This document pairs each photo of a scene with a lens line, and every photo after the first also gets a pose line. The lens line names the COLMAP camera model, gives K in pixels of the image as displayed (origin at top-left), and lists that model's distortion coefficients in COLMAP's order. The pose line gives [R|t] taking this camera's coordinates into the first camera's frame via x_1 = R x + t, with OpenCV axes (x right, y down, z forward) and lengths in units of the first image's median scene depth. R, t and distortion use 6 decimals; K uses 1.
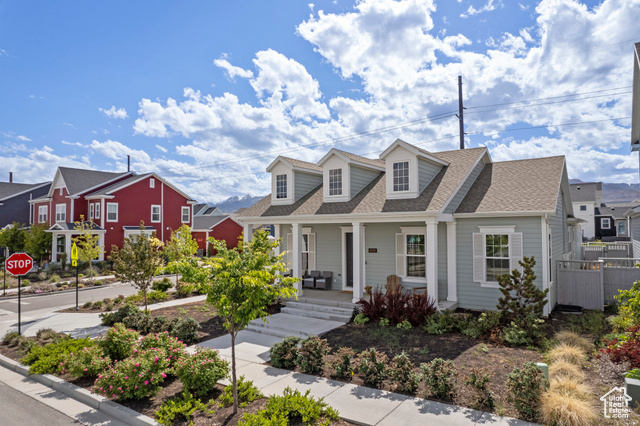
lens RADIAL K [[405.1, 0, 324.1], [0, 405.1, 216.2], [0, 0, 1]] dist [-0.038189, 0.002509]
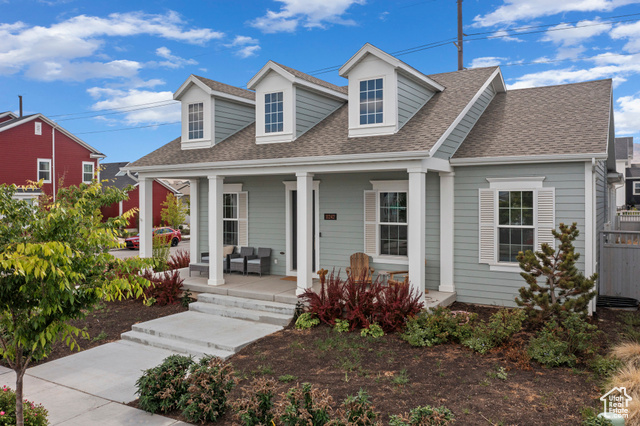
lens RADIAL K [[506.9, 0, 315.1], [0, 506.9, 201.8], [0, 0, 1]] dist [-0.023528, -0.004534]
pose [[0.998468, 0.002159, 0.055284, 0.056434], [-0.004453, 0.999133, 0.041398, 0.029737], [-0.055146, -0.041581, 0.997612, 0.191666]]
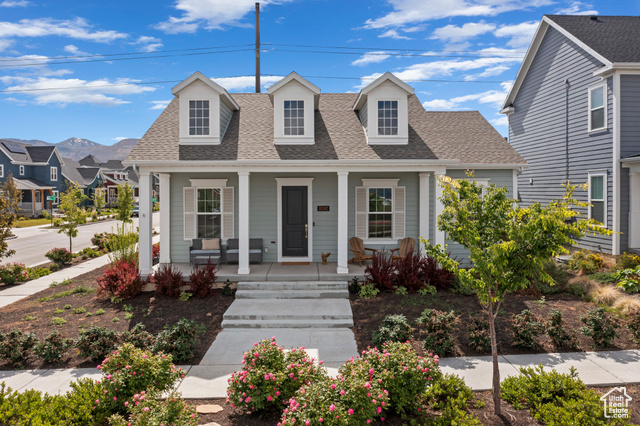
lens RADIAL K [[506.9, 0, 319.0], [0, 506.9, 208.8], [0, 0, 1]] dist [-0.023528, -0.004534]
pose [[0.806378, -0.021588, 0.591006, -0.553607], [-0.023393, 0.997387, 0.068350, 0.020580], [-0.590937, -0.068941, 0.803766, 0.237974]]
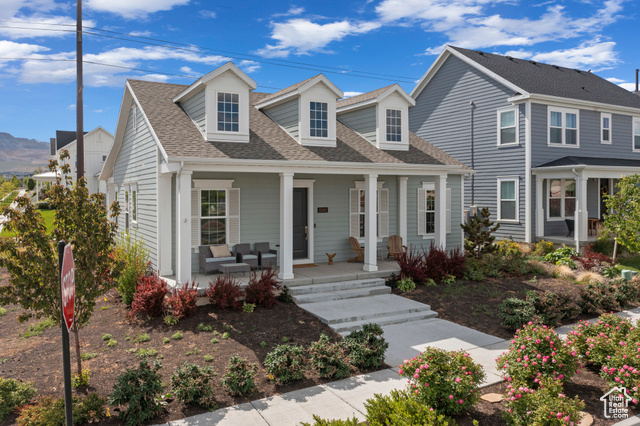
lens RADIAL K [[506.9, 0, 320.7], [0, 506.9, 210.9], [0, 0, 1]] dist [-0.023528, -0.004534]
pose [[0.430349, -0.032291, 0.902085, -0.924299], [-0.036664, 0.997910, 0.053212, 0.038543], [-0.901917, -0.055974, 0.428266, 0.664720]]
